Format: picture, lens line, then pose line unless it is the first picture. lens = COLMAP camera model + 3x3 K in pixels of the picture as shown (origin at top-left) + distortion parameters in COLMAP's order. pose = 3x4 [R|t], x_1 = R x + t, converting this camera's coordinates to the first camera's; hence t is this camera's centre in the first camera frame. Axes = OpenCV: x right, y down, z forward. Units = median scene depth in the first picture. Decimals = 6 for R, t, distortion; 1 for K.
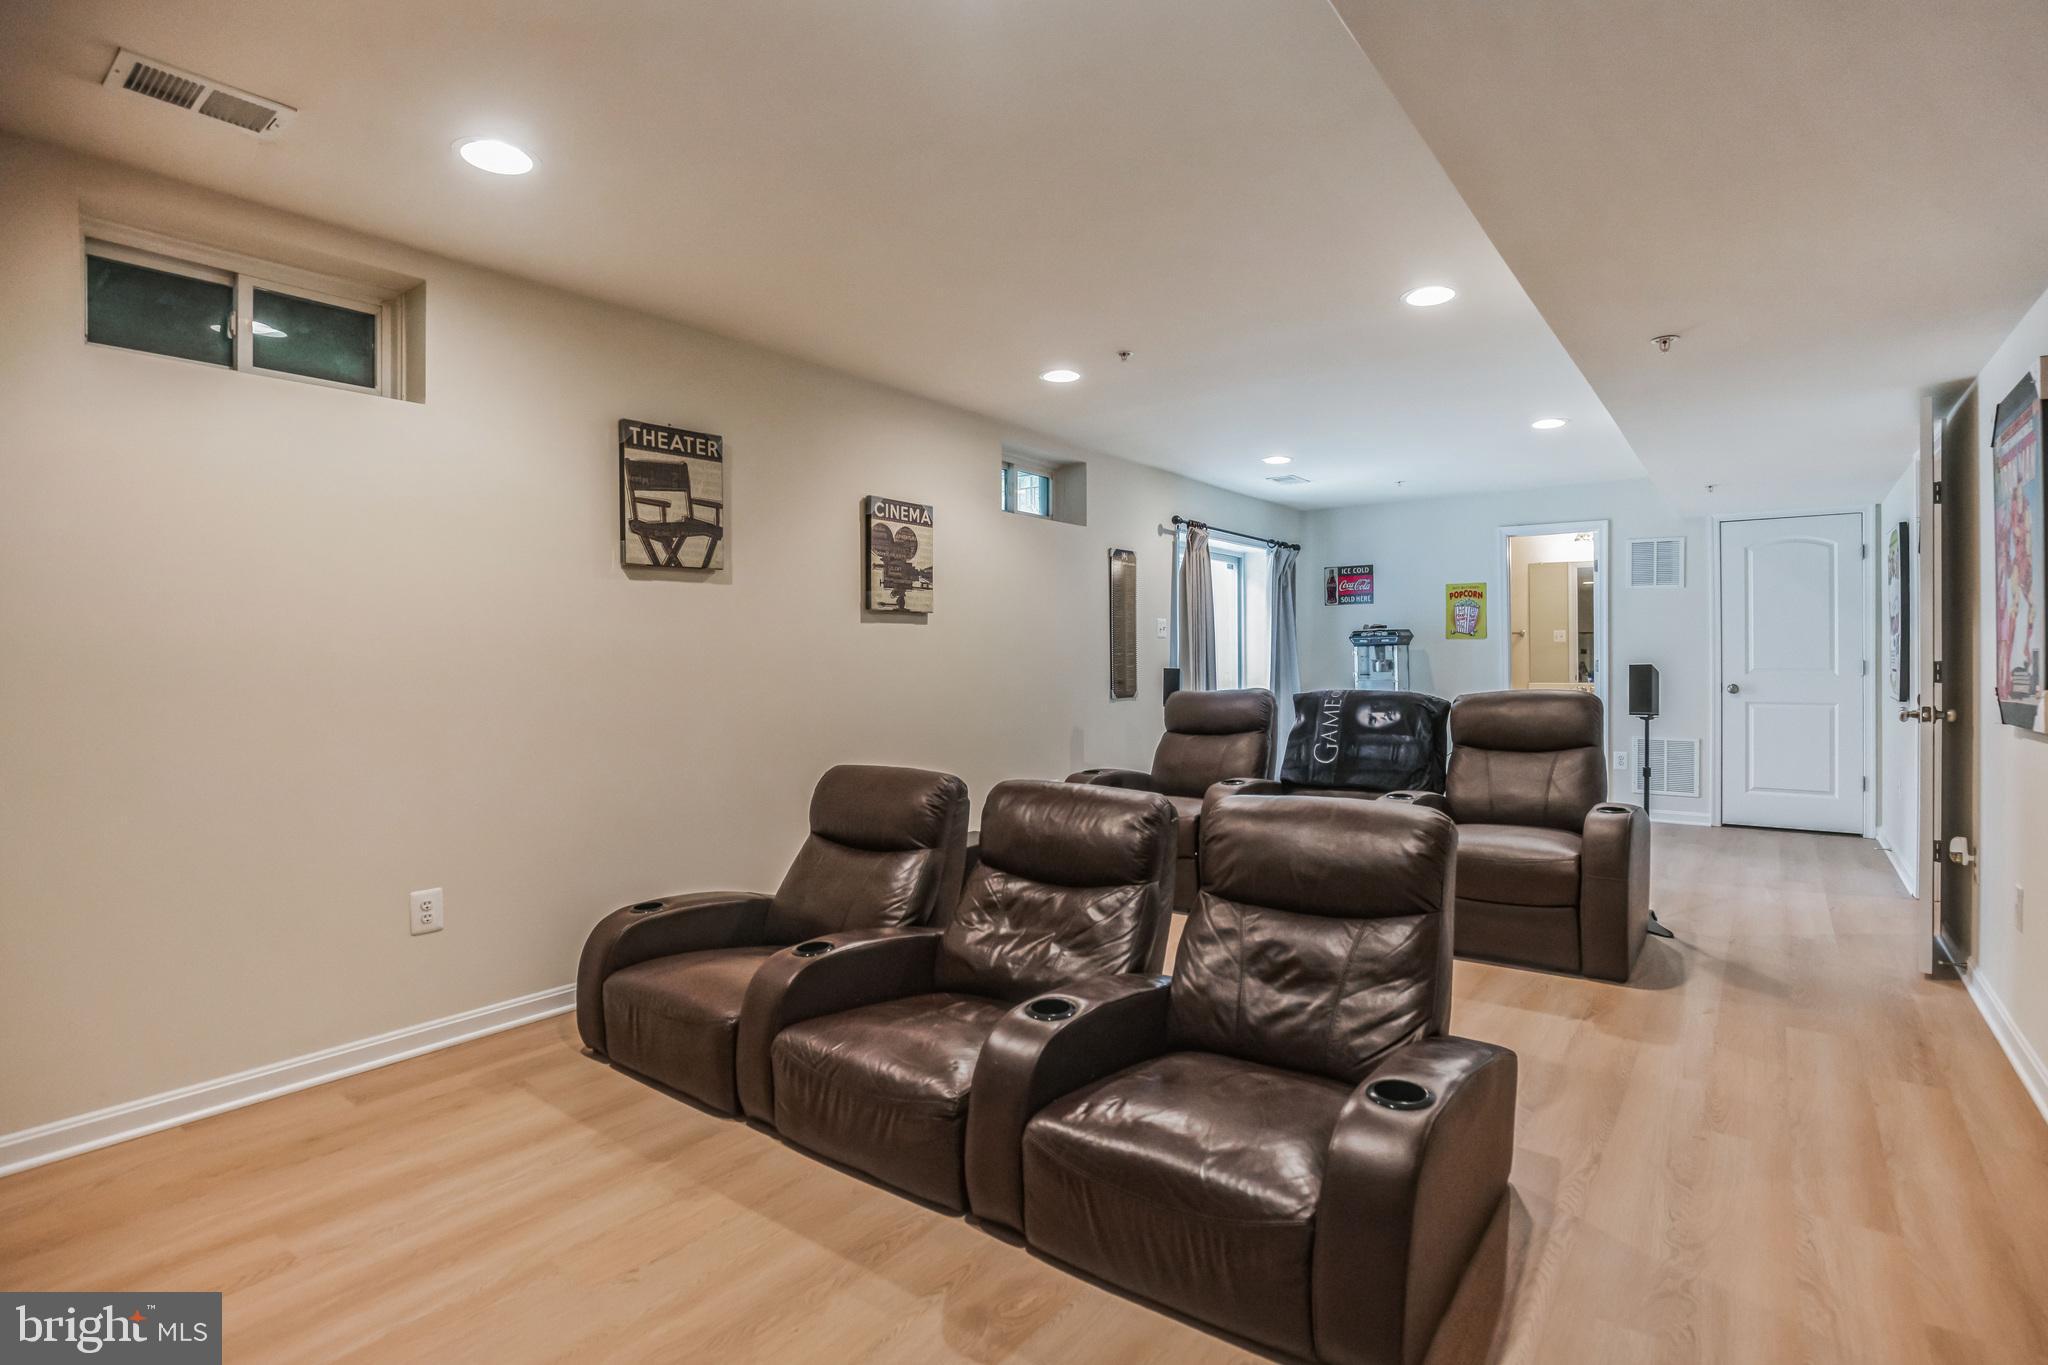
lens RADIAL K [[964.0, 0, 1030.0], [0, 964.0, 687.8], [0, 0, 1]] dist [-0.034821, 0.004900]
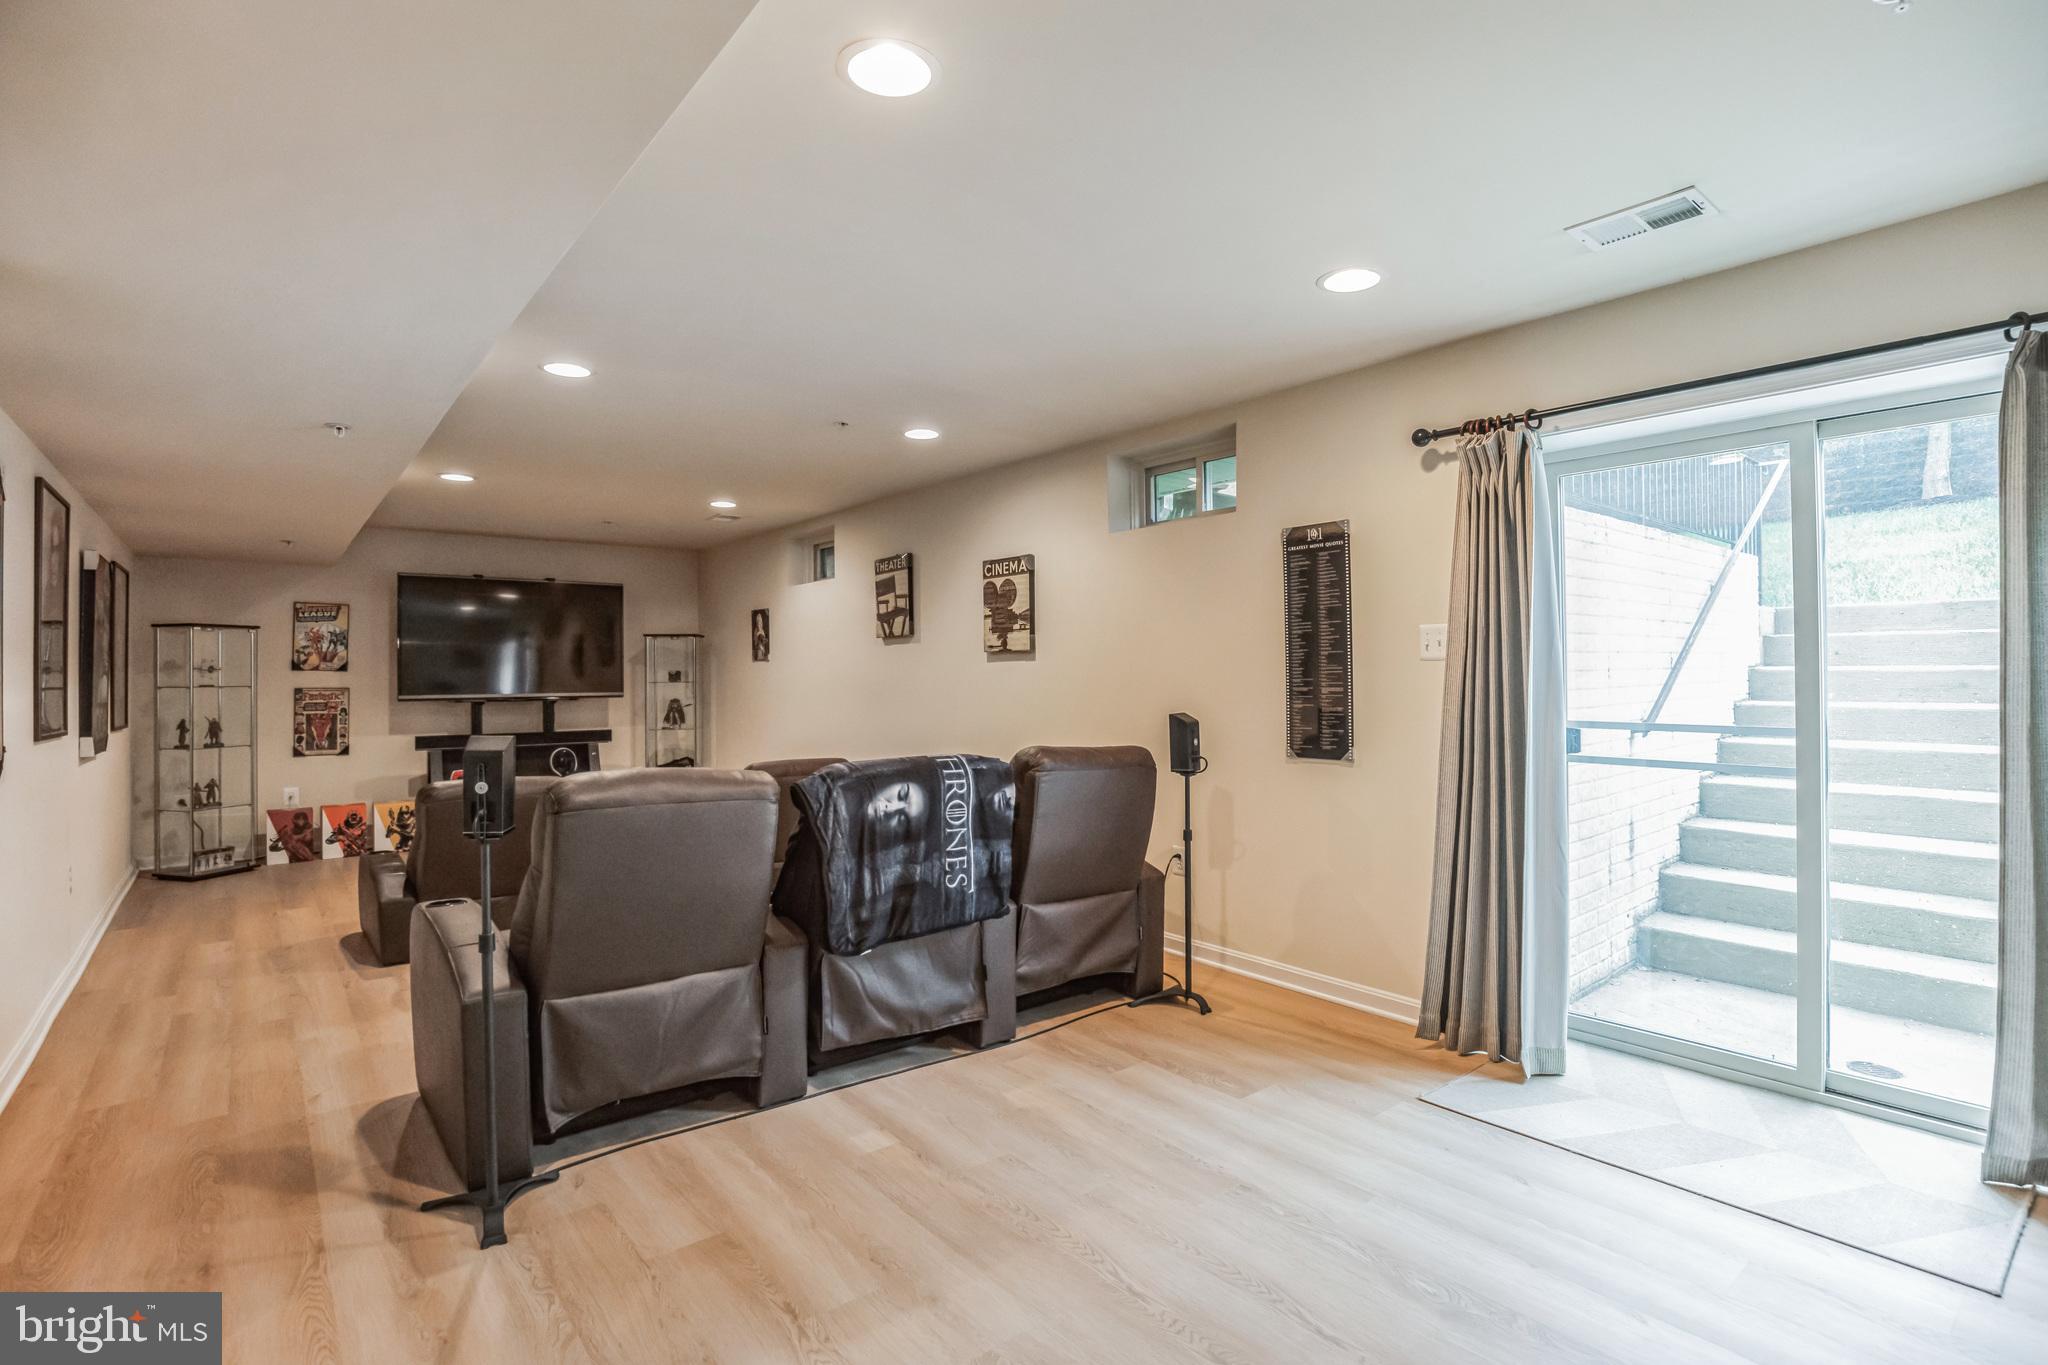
lens RADIAL K [[964.0, 0, 1028.2], [0, 964.0, 668.3], [0, 0, 1]] dist [-0.034821, 0.004900]
pose [[-0.217819, -0.005585, -0.975973, 1.231653], [-0.024959, 0.999688, -0.000151, -0.072962], [0.975670, 0.024326, -0.217891, 1.572250]]
